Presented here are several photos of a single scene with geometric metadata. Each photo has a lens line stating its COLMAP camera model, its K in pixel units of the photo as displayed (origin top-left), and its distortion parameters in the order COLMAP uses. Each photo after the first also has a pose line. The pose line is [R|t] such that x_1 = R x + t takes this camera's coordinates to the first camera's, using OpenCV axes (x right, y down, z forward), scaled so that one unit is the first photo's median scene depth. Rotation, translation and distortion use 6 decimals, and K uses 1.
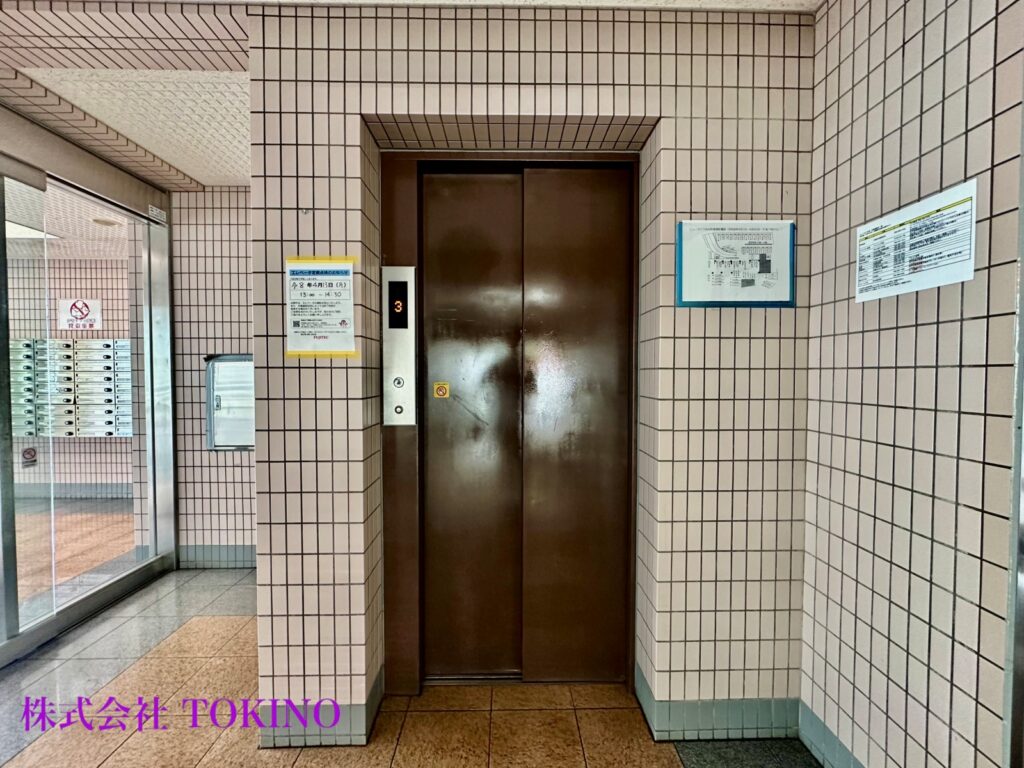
lens RADIAL K [[409.0, 0, 511.6], [0, 409.0, 384.9], [0, 0, 1]] dist [-0.005265, 0.001531]
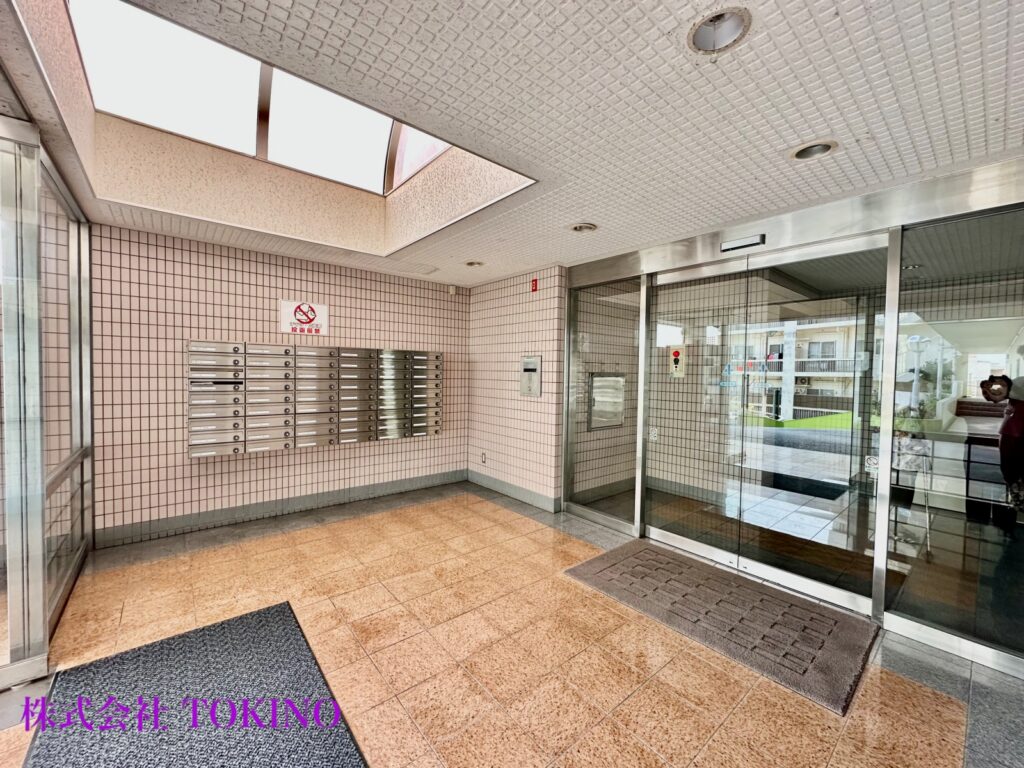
lens RADIAL K [[409.0, 0, 511.6], [0, 409.0, 384.9], [0, 0, 1]] dist [-0.005265, 0.001531]
pose [[0.775941, -0.007185, 0.630765, -1.286872], [0.001335, 0.999952, 0.009749, -0.026870], [-0.630804, -0.006723, 0.775913, -0.040810]]
